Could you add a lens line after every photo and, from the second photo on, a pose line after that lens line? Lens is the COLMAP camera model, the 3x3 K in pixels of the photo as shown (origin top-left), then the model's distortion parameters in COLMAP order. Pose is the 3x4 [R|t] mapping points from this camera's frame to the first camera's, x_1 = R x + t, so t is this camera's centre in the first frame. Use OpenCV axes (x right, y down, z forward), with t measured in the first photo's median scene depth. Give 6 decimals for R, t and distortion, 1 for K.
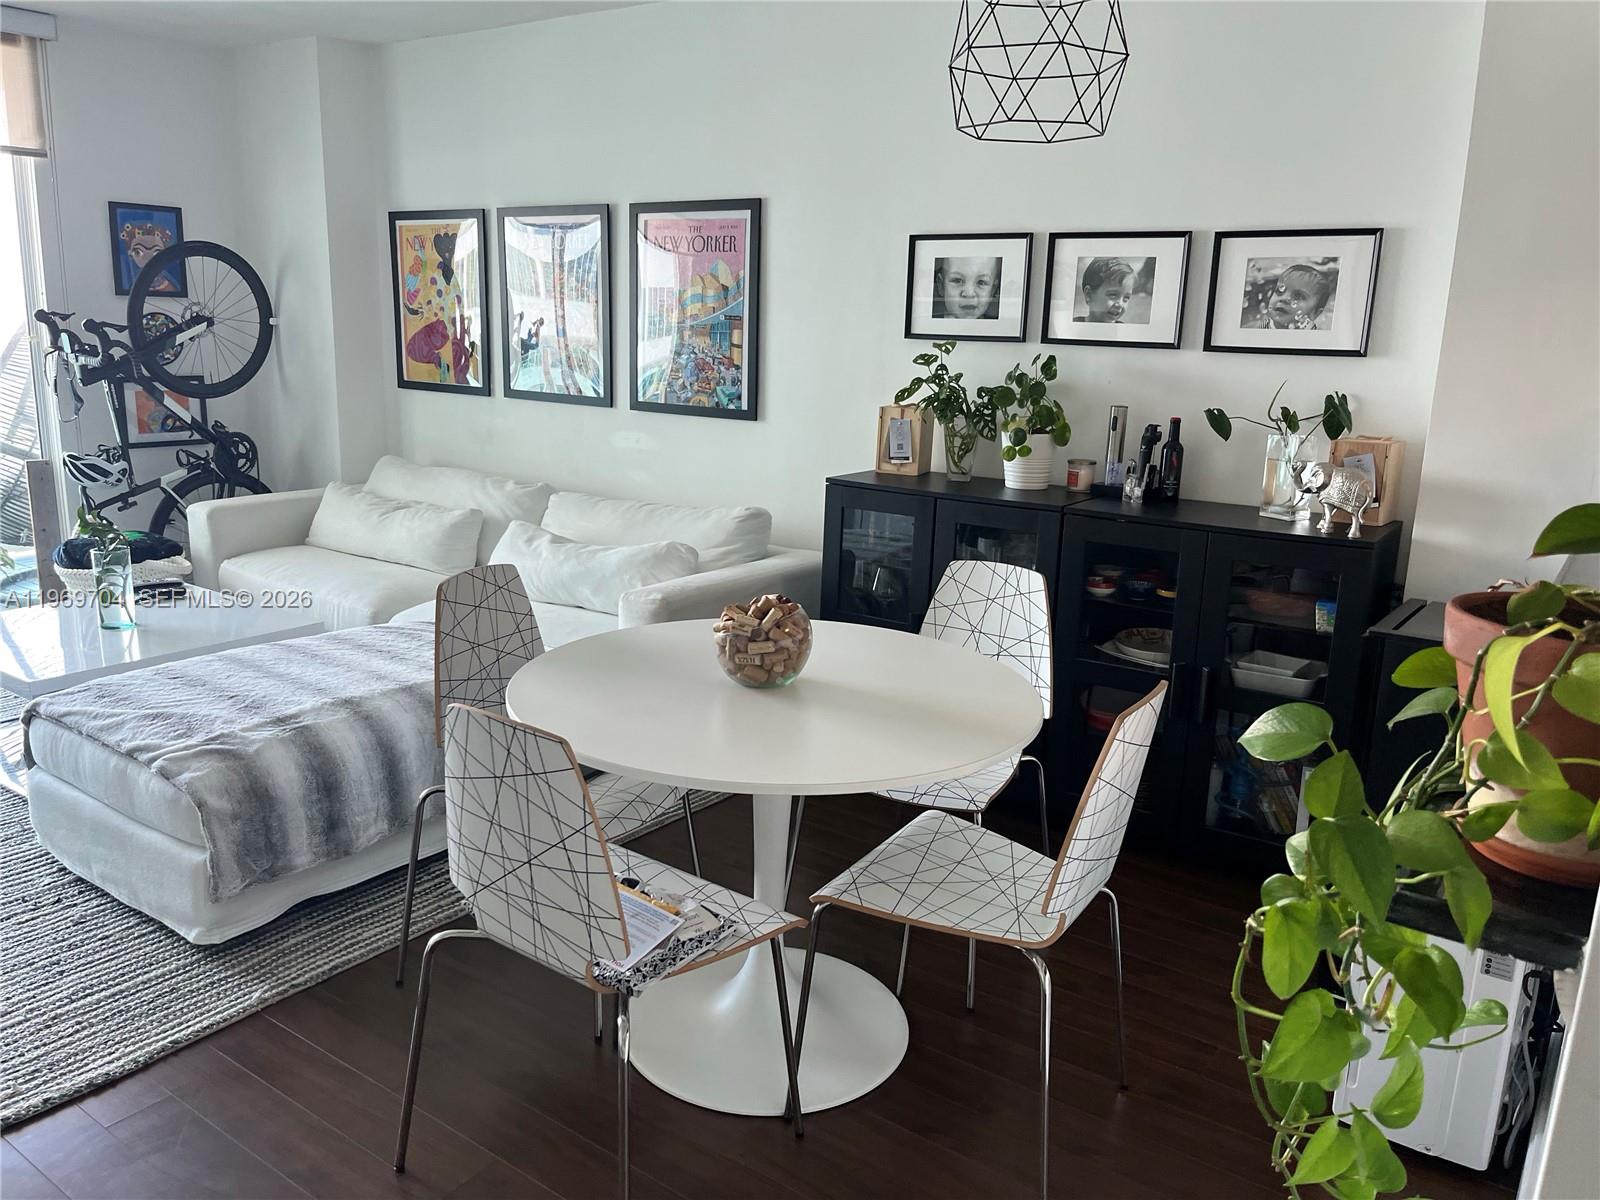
lens RADIAL K [[1216.0, 0, 794.3], [0, 1216.0, 593.7], [0, 0, 1]] dist [0.073559, -0.103835]
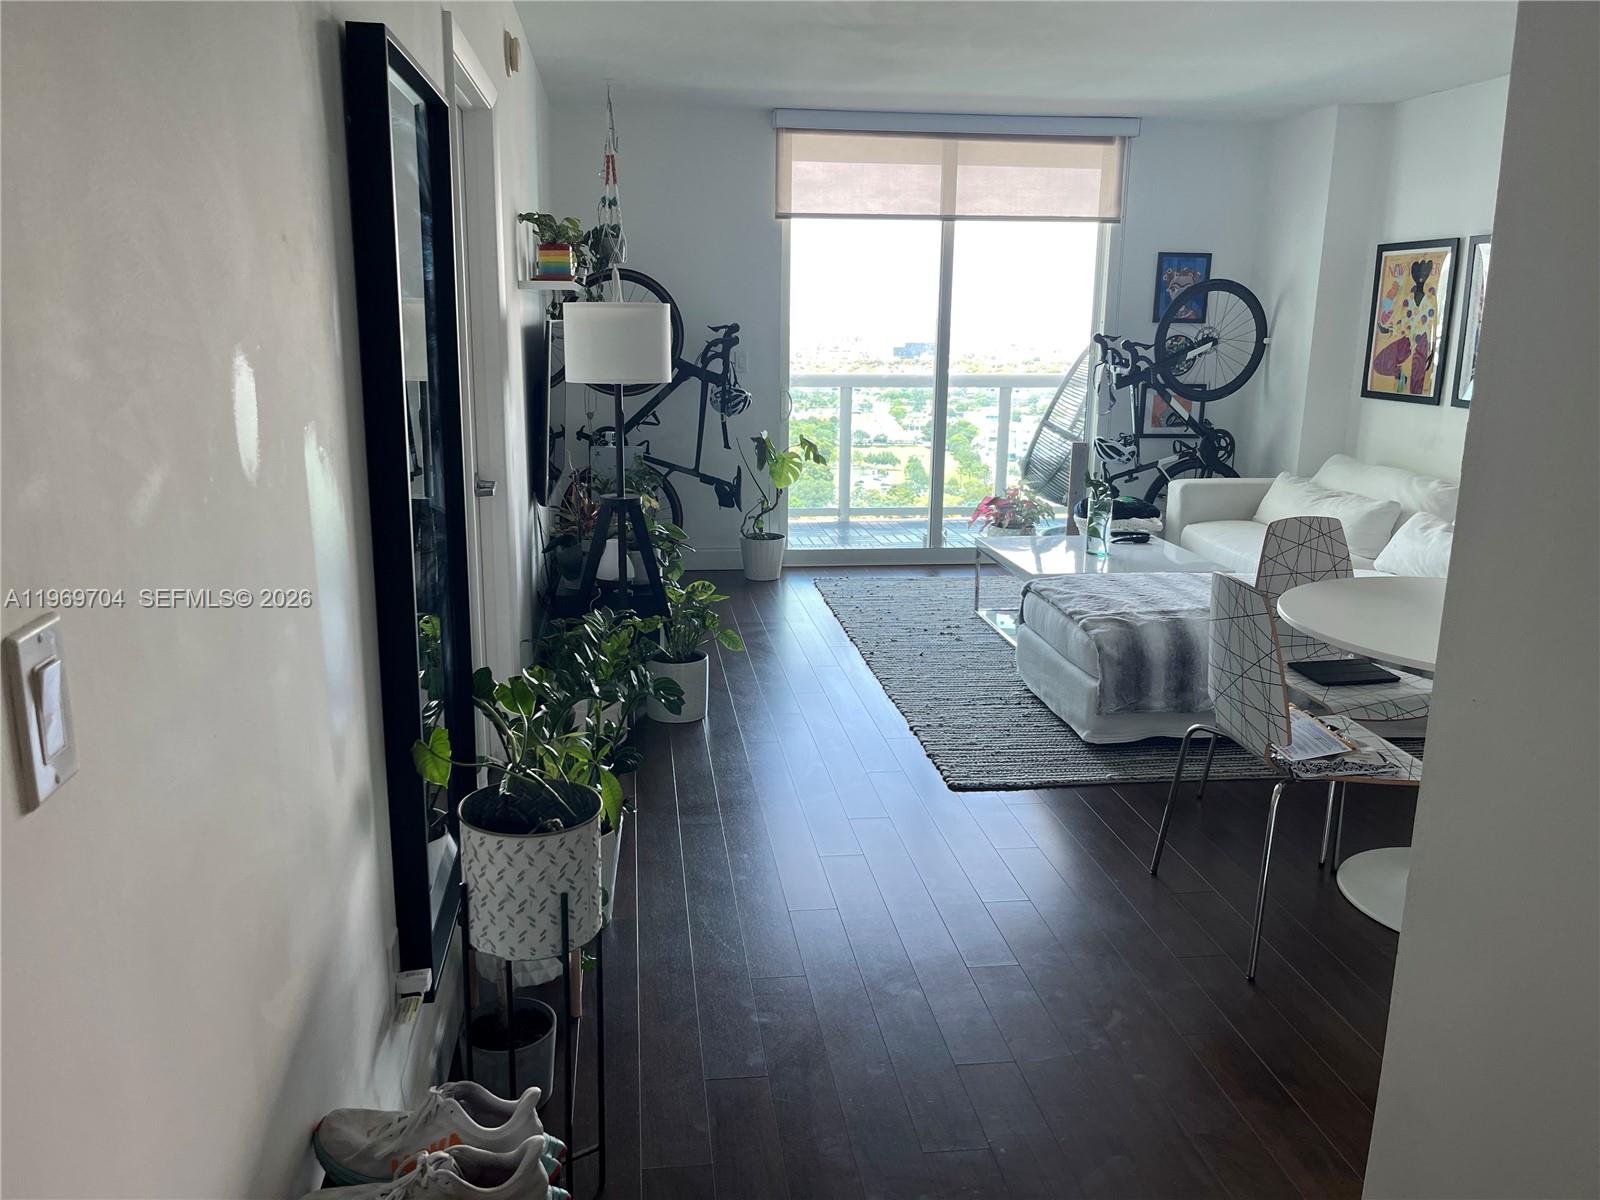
lens RADIAL K [[1216.0, 0, 794.3], [0, 1216.0, 593.7], [0, 0, 1]] dist [0.073559, -0.103835]
pose [[0.685699, 0.142996, -0.713701, 0.179051], [-0.156719, 0.986520, 0.047088, 0.047494], [0.710814, 0.079562, 0.698866, -0.185688]]
